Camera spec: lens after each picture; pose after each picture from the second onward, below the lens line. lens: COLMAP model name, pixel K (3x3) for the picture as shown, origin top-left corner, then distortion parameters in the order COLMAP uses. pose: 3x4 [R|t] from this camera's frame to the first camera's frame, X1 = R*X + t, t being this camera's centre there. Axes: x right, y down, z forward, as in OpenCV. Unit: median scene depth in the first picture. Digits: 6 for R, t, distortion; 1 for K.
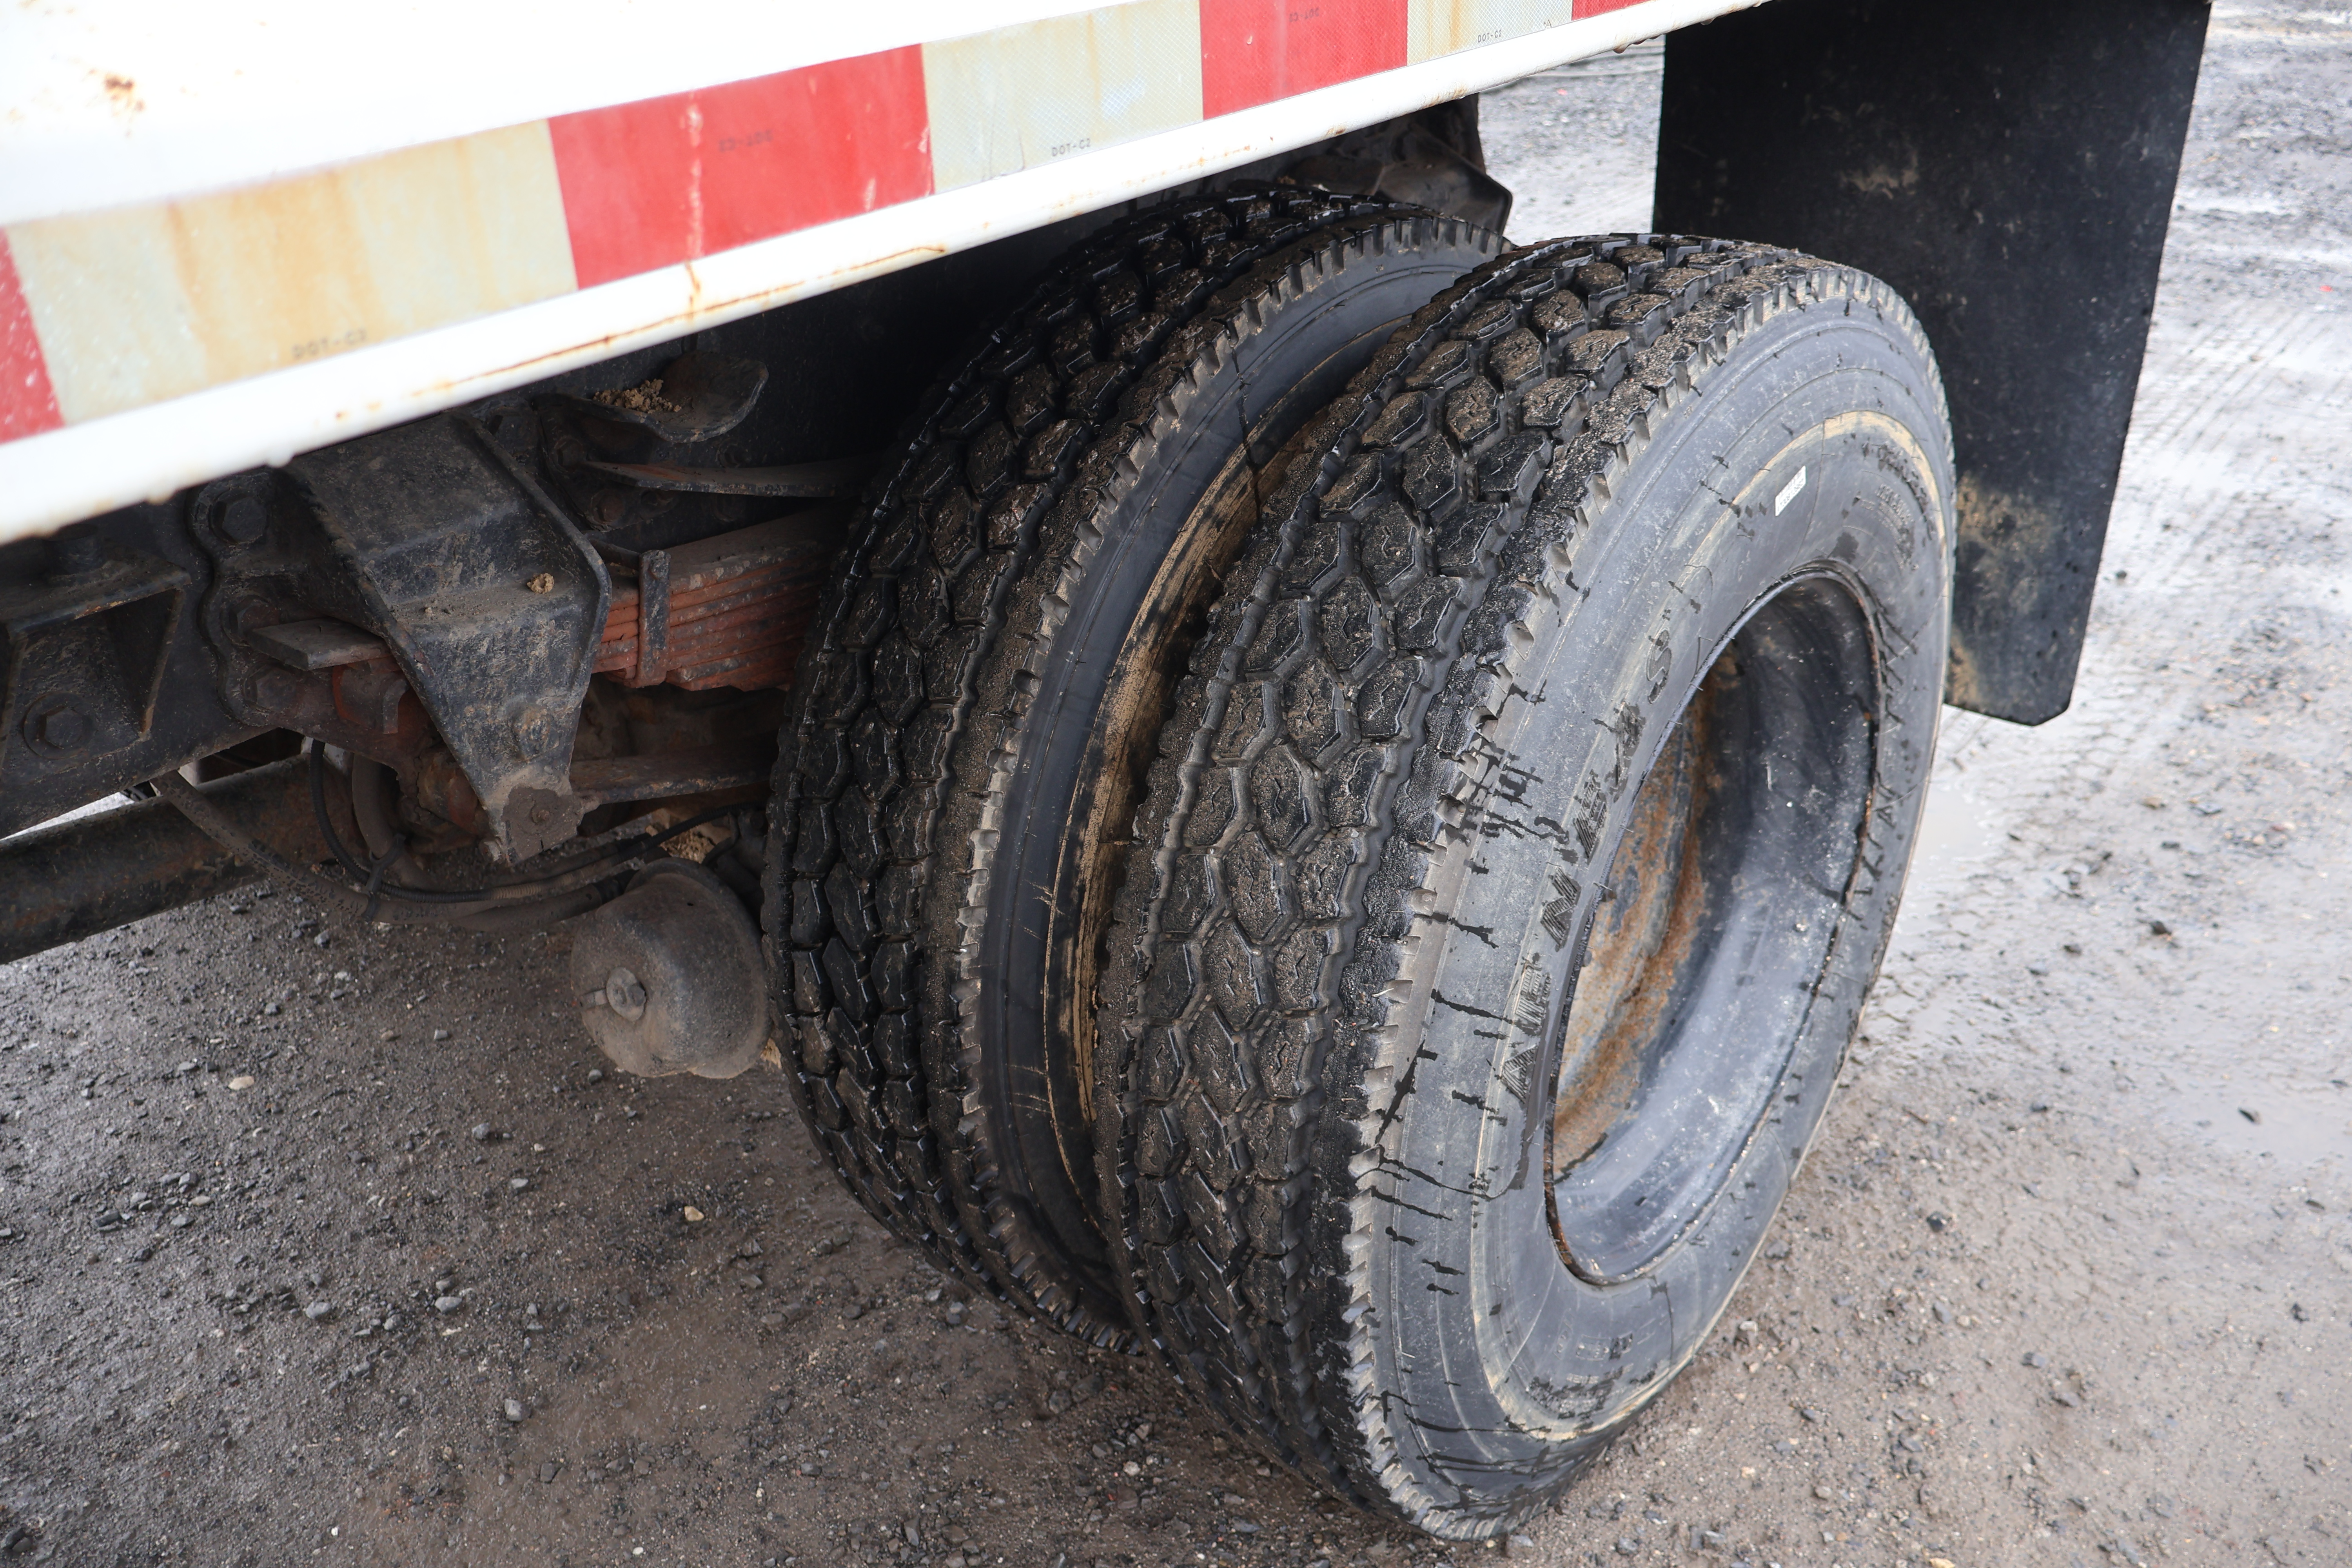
lens RADIAL K [[1968.5, 0, 1189.5], [0, 1968.5, 774.8], [0, 0, 1]] dist [0.001903, -0.003317]
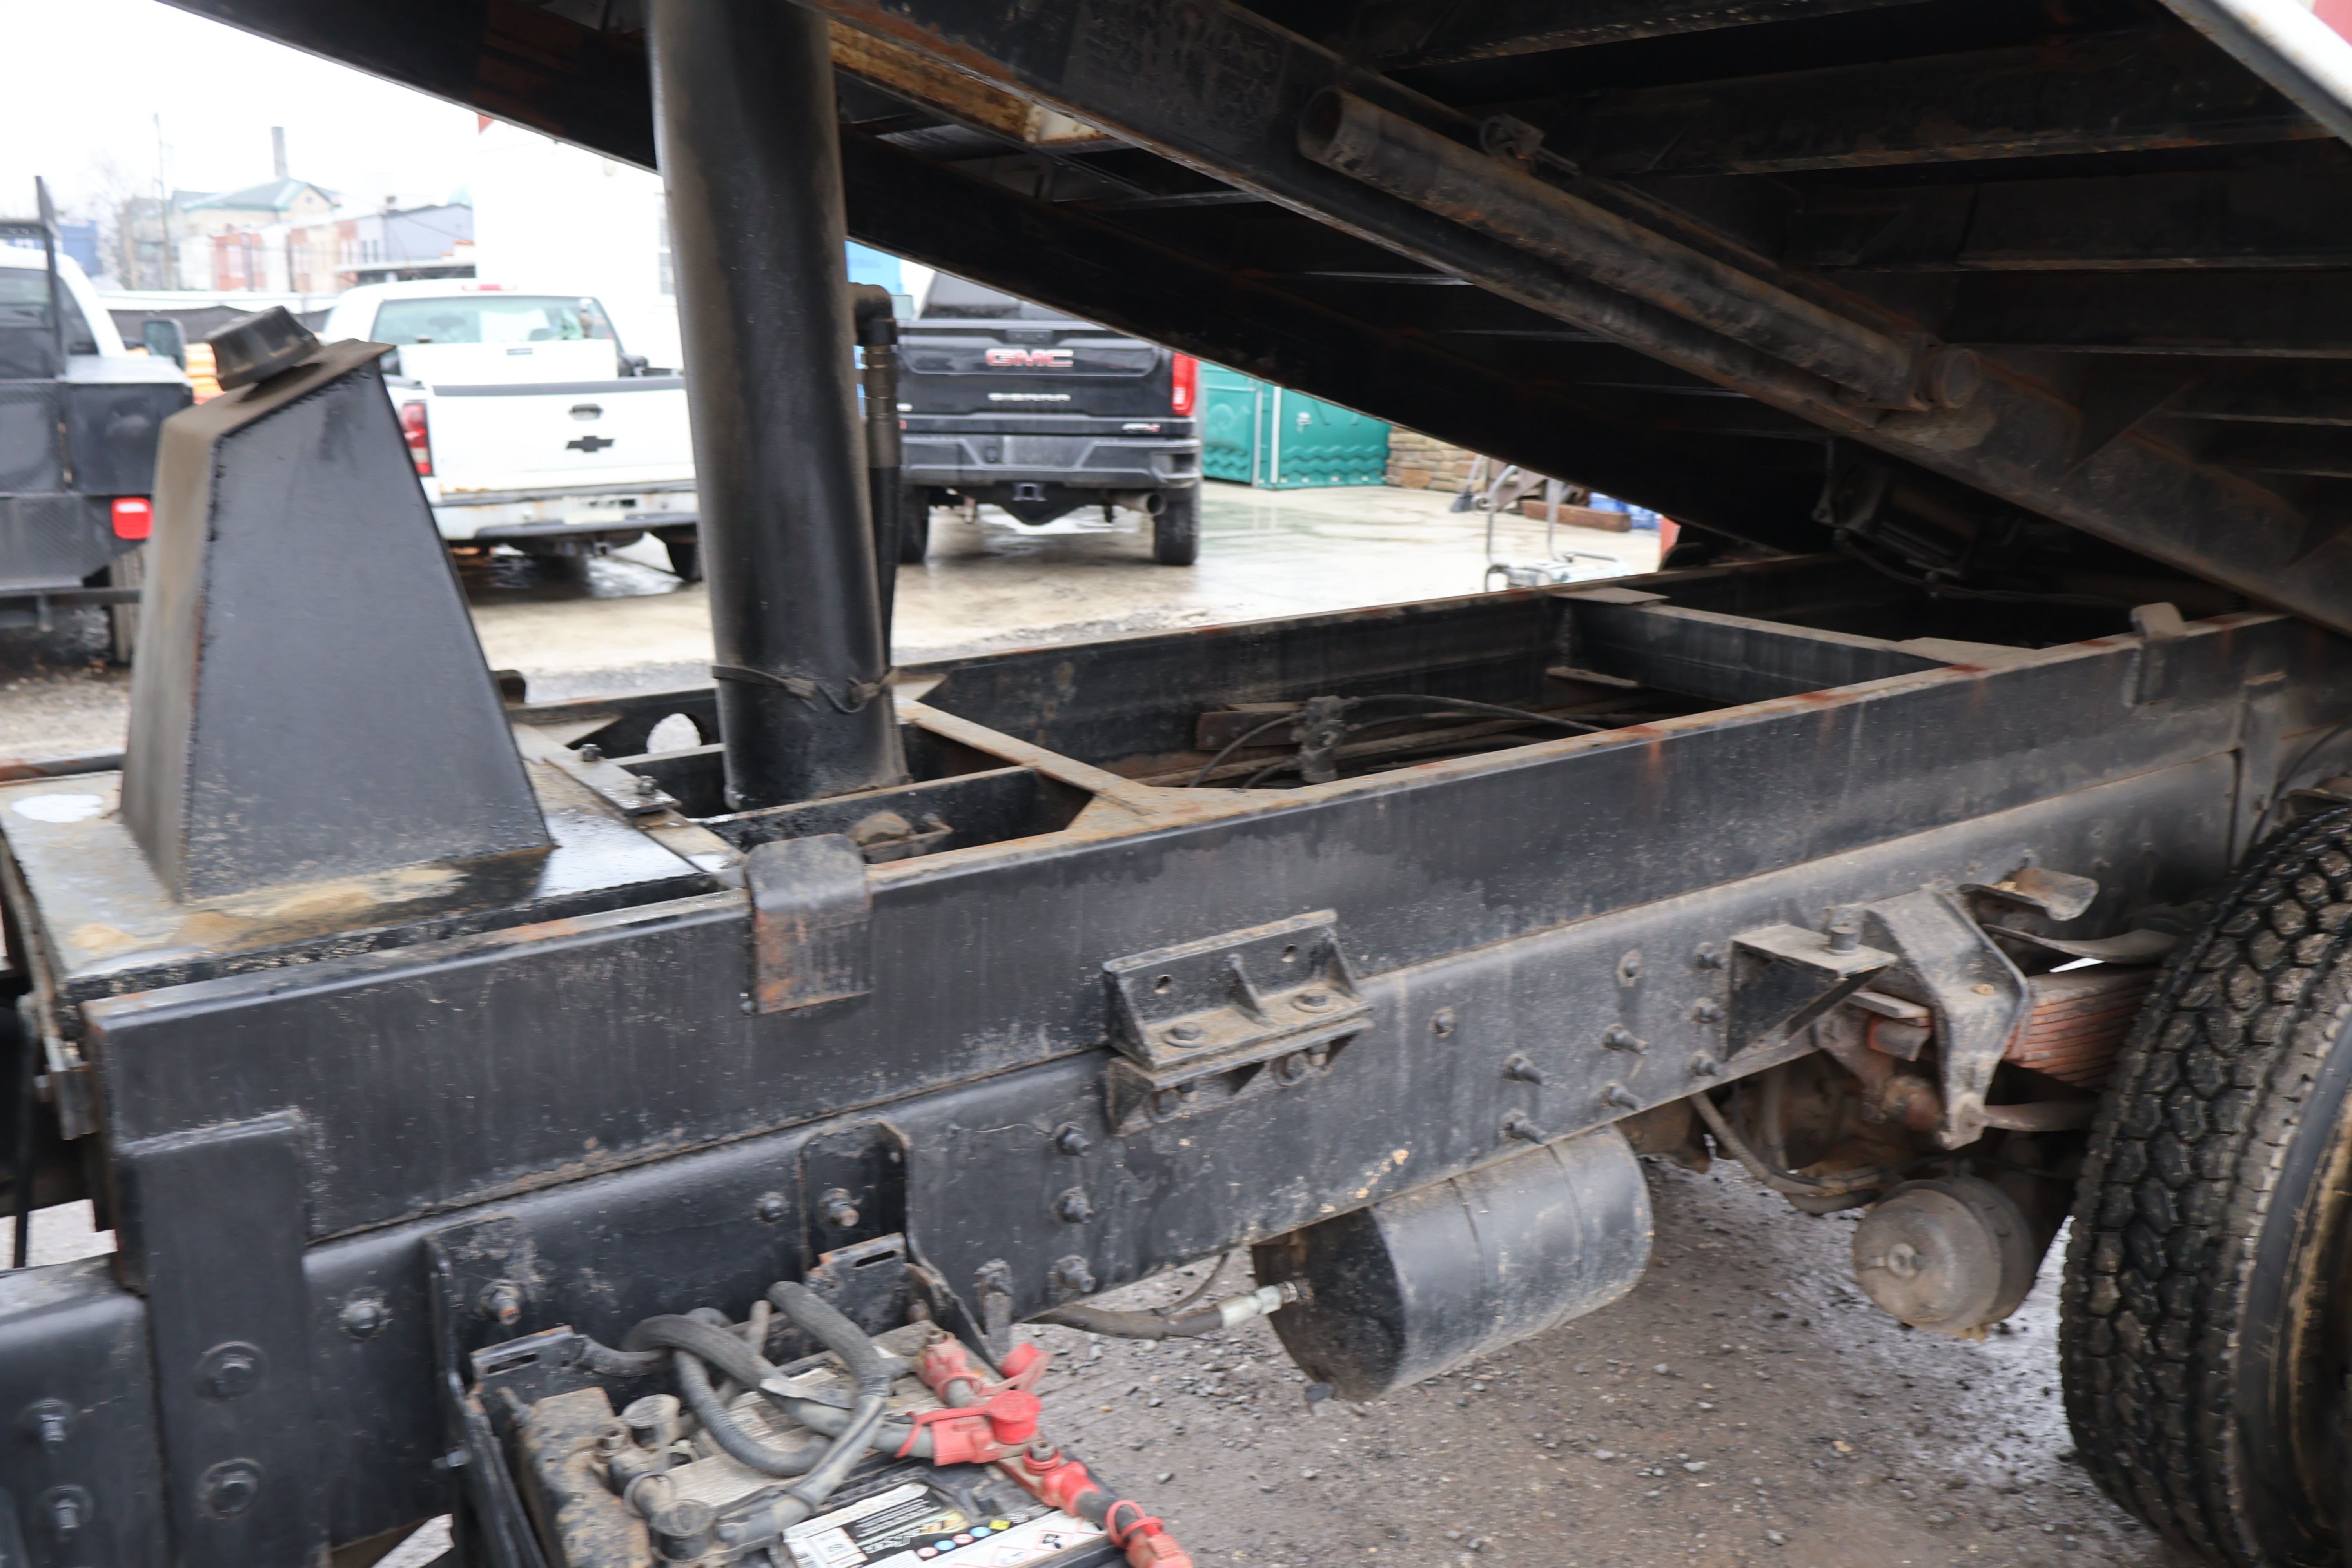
lens RADIAL K [[1968.5, 0, 1172.3], [0, 1968.5, 785.0], [0, 0, 1]] dist [0.001903, -0.003317]
pose [[0.960711, 0.100531, -0.258703, -0.588393], [-0.160861, 0.961264, -0.223822, 0.235830], [0.226181, 0.256643, 0.939668, -0.851591]]
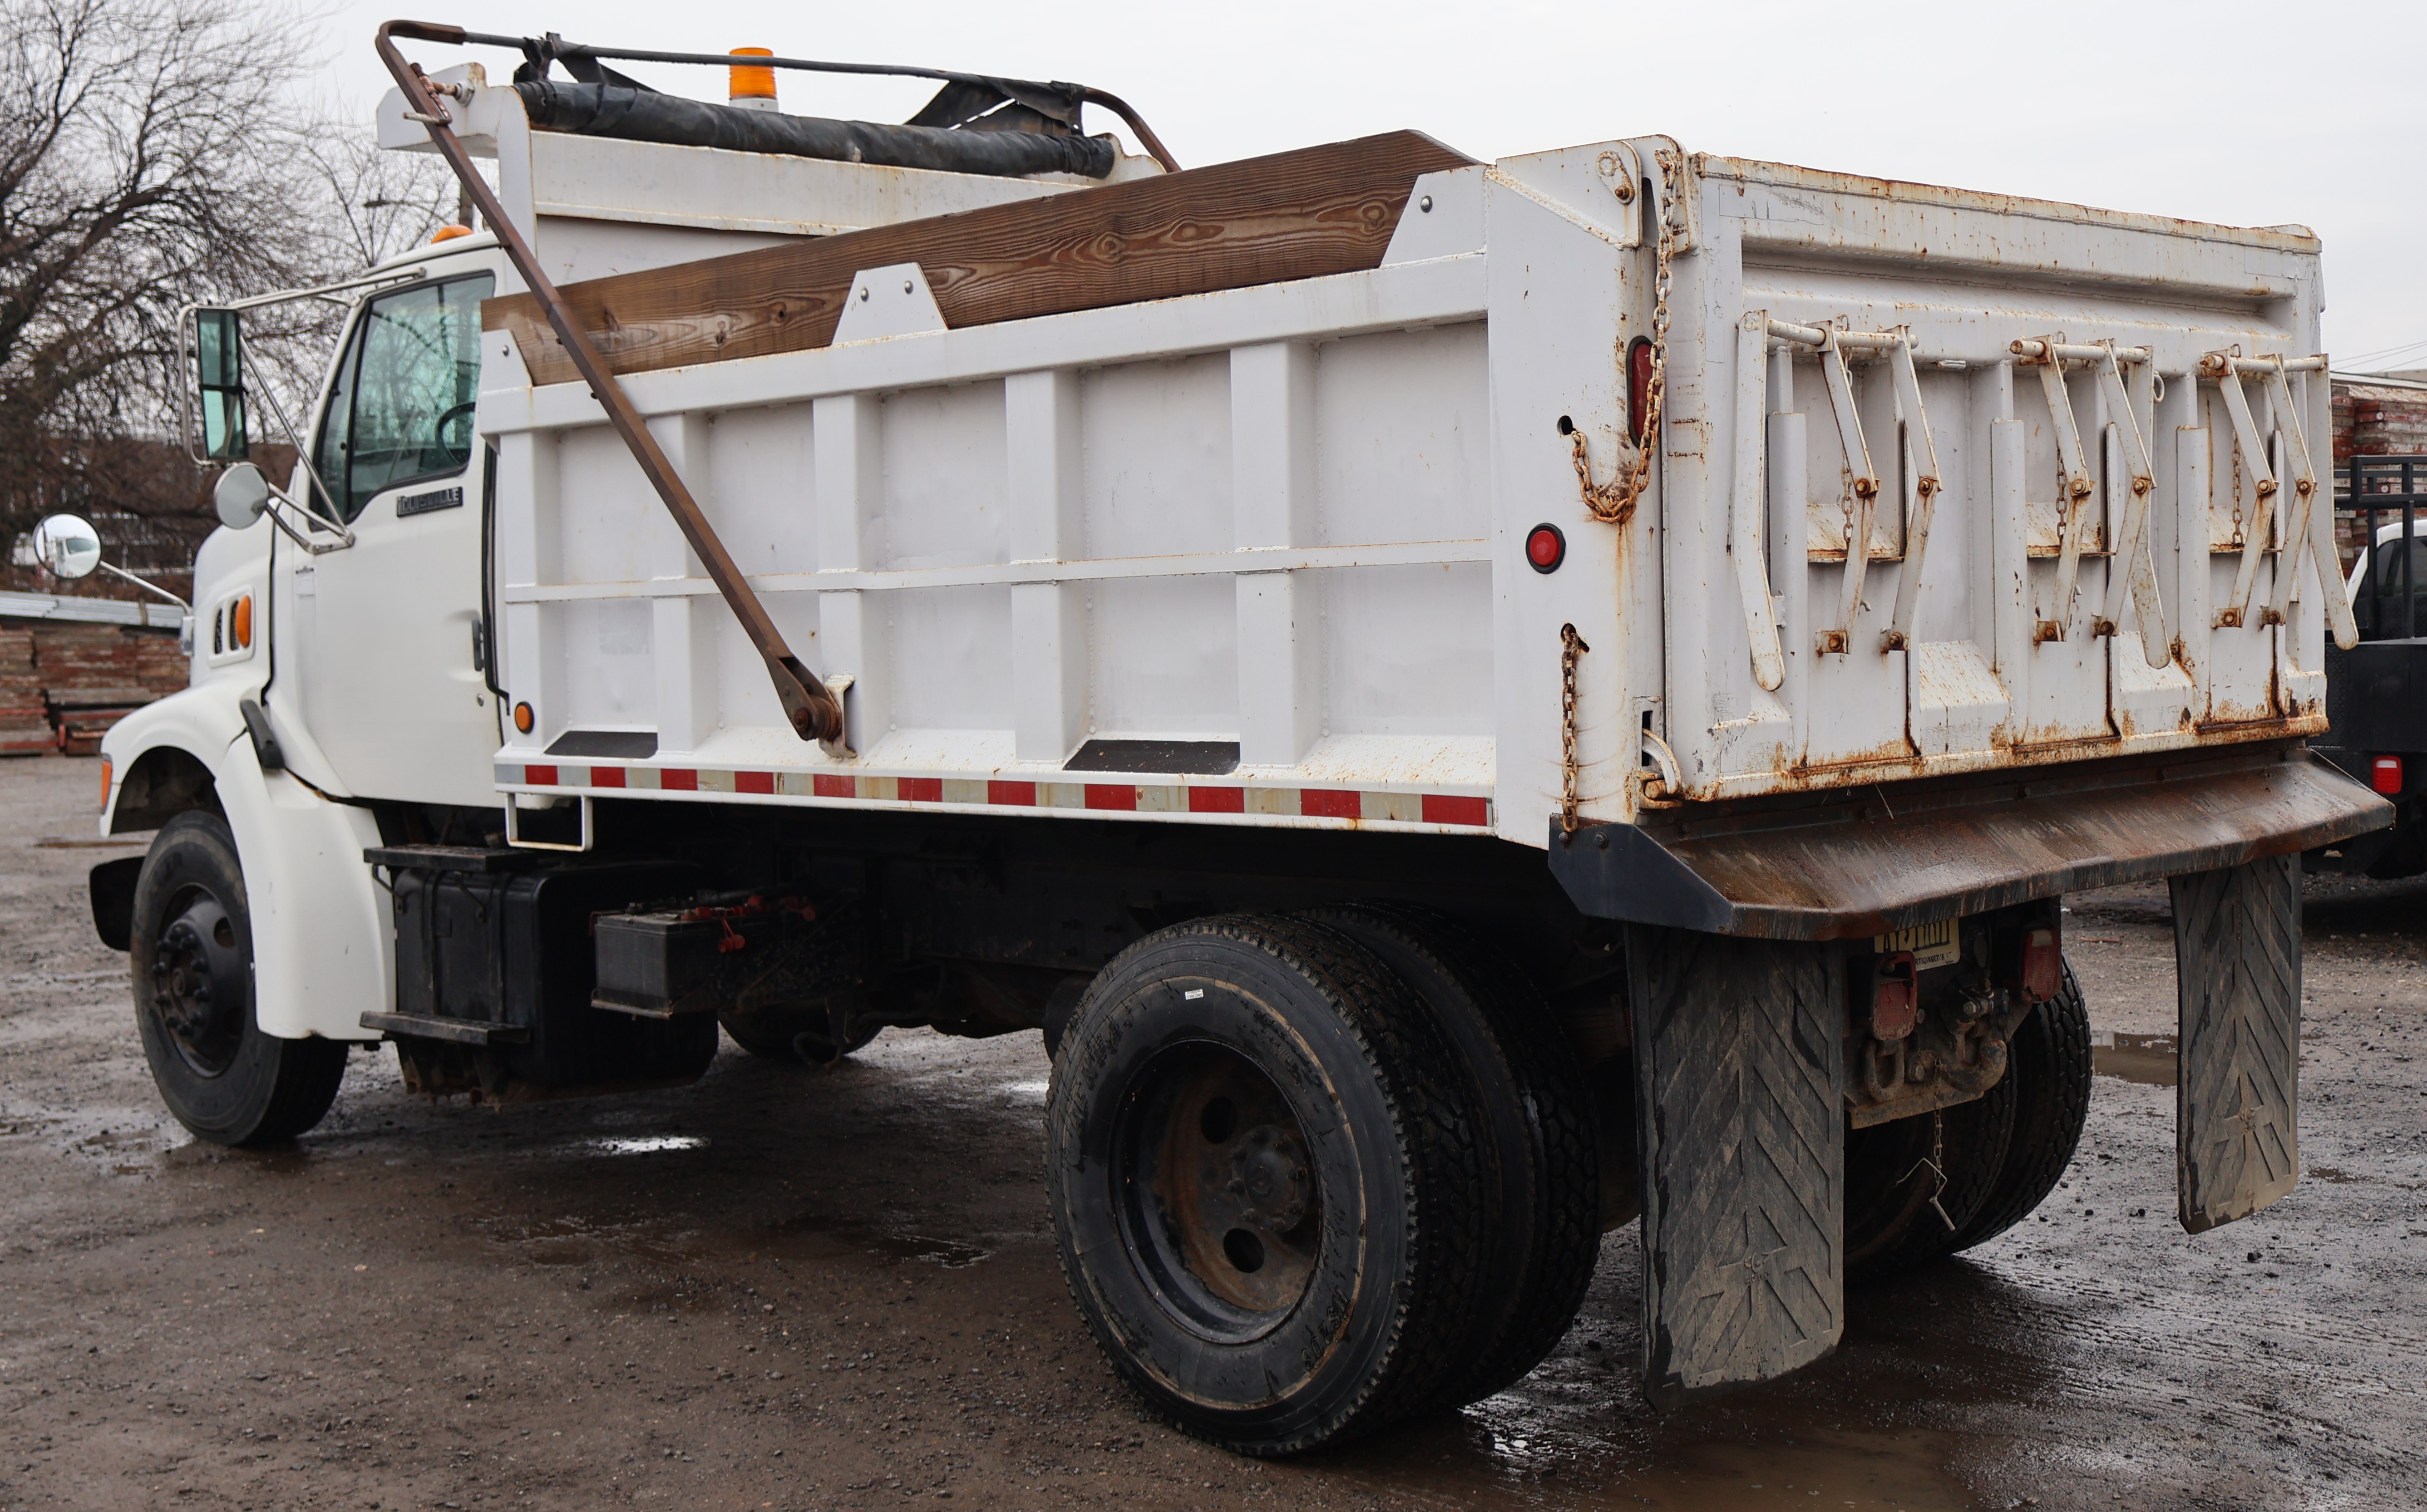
lens RADIAL K [[3115.9, 0, 1192.9], [0, 3115.9, 746.1], [0, 0, 1]] dist [-0.056695, 0.000000]
pose [[-0.149397, 0.089767, -0.984694, 4.485084], [-0.437849, 0.886903, 0.147283, -1.074490], [0.886549, 0.453151, -0.093196, 1.225708]]
